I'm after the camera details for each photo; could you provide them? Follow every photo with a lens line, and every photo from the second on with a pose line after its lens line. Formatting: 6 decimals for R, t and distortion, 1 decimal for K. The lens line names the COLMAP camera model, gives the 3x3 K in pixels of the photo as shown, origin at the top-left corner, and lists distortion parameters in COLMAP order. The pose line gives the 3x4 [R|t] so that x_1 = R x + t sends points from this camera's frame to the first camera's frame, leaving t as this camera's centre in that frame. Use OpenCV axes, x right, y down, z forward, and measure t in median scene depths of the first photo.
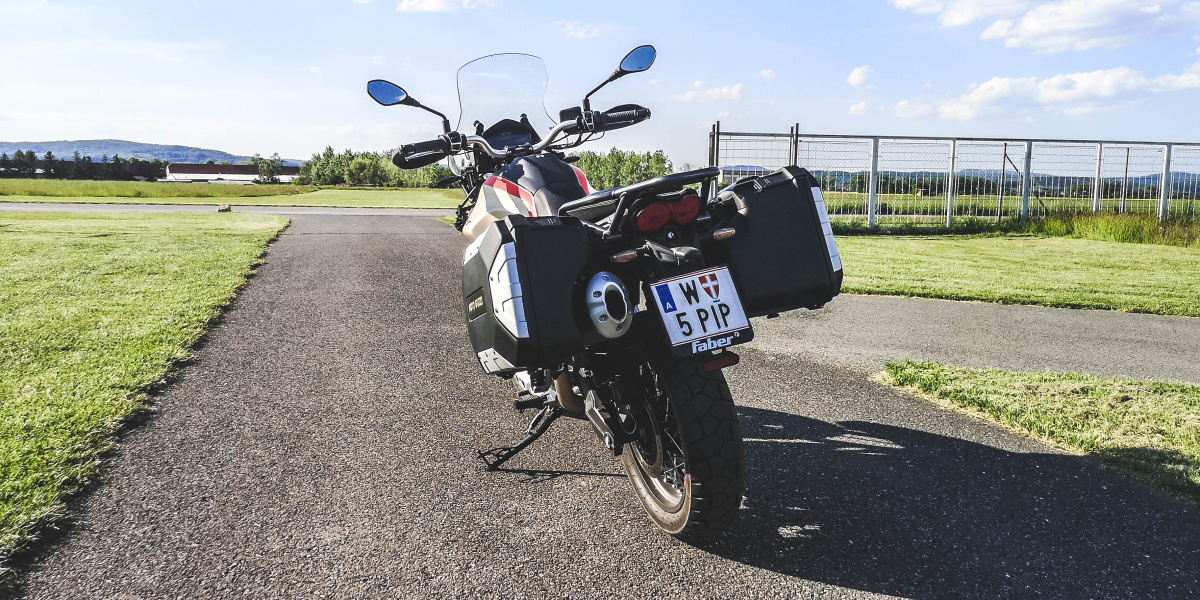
lens RADIAL K [[923.7, 0, 606.5], [0, 923.7, 291.9], [0, 0, 1]] dist [0.056029, -0.032192]
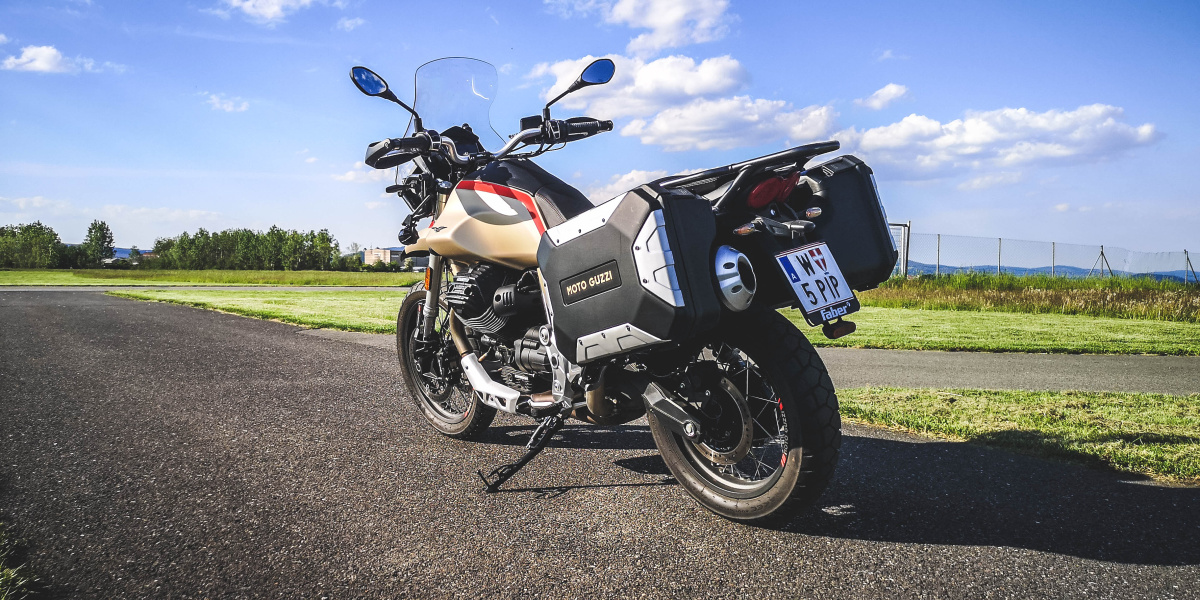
lens RADIAL K [[923.7, 0, 599.9], [0, 923.7, 297.9], [0, 0, 1]] dist [0.056029, -0.032192]
pose [[0.937835, -0.014685, 0.346770, -0.328782], [0.042962, 0.996332, -0.073999, 0.070855], [-0.344412, 0.084297, 0.935027, 0.081925]]
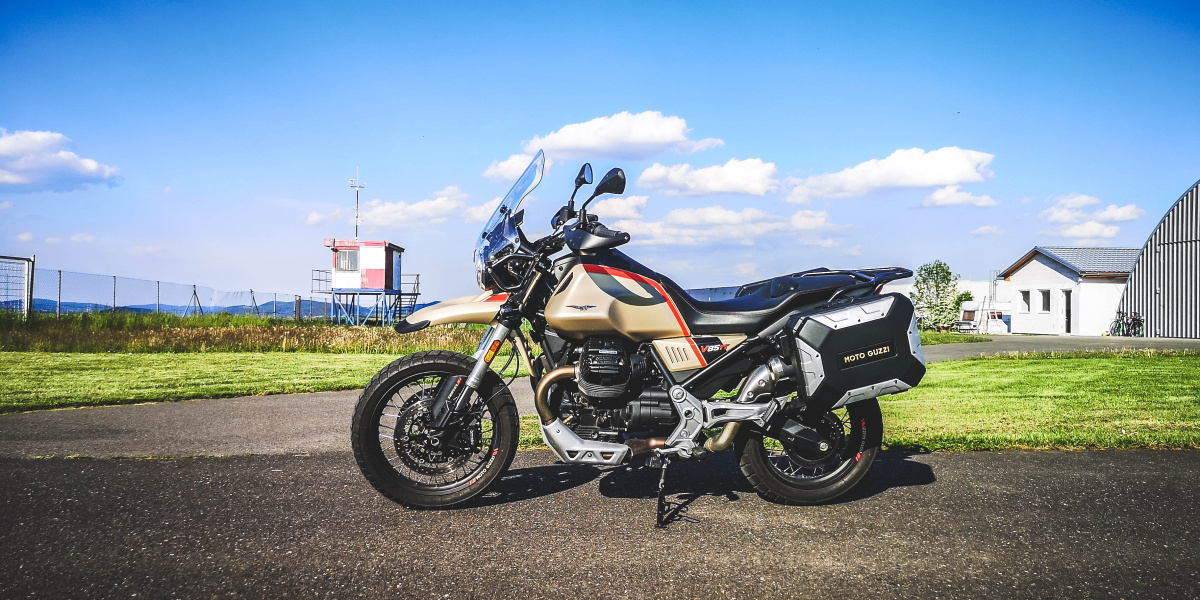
lens RADIAL K [[923.7, 0, 605.0], [0, 923.7, 301.0], [0, 0, 1]] dist [0.056029, -0.032192]
pose [[0.197896, -0.000289, 0.980223, -1.194085], [0.107851, 0.993935, -0.021481, -0.059978], [-0.974272, 0.109969, 0.196727, 0.792857]]
